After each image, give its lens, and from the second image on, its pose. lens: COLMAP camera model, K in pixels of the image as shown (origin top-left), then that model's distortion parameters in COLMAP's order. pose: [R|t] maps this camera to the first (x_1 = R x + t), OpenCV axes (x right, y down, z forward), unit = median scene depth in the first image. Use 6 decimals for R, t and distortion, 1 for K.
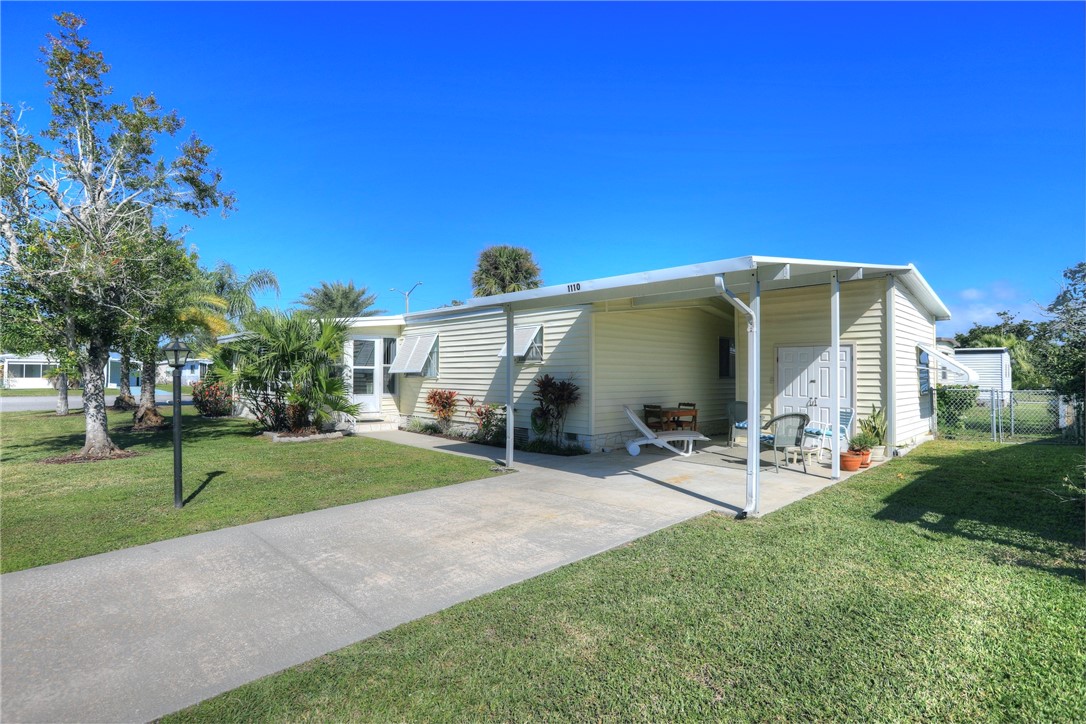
lens RADIAL K [[538.1, 0, 543.0], [0, 538.1, 362.0], [0, 0, 1]] dist [-0.047917, 0.000028]
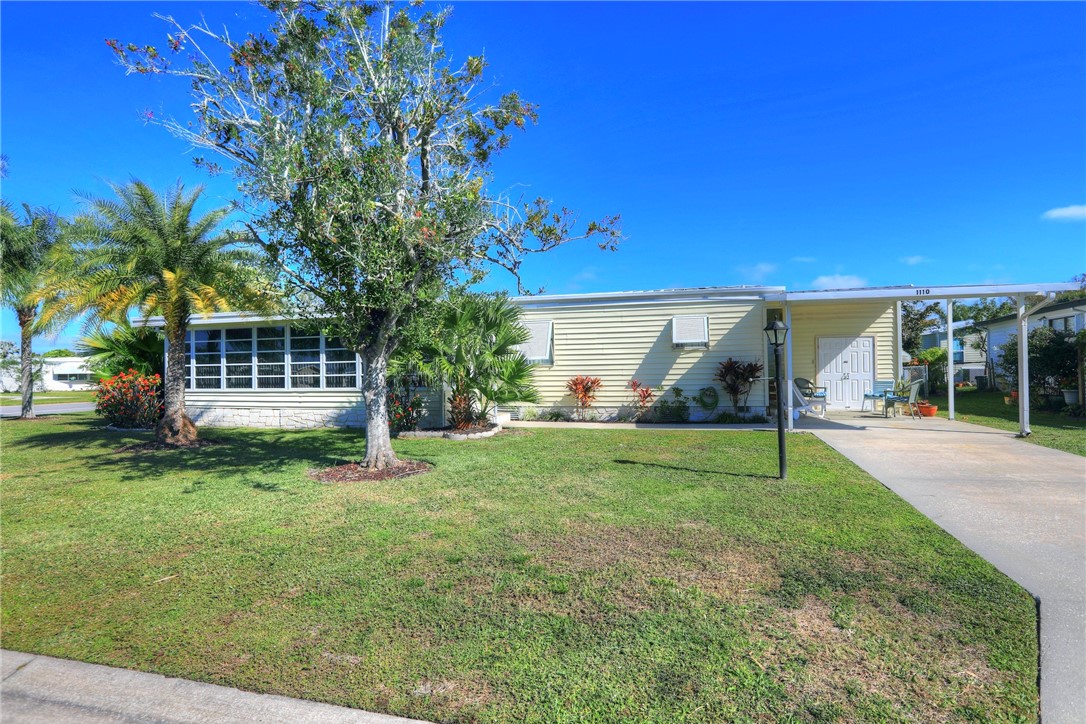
lens RADIAL K [[538.1, 0, 543.0], [0, 538.1, 362.0], [0, 0, 1]] dist [-0.047917, 0.000028]
pose [[0.867684, -0.010959, 0.496995, -0.863460], [0.006131, 0.999917, 0.011346, 0.014777], [-0.497078, -0.006798, 0.867679, 0.166379]]
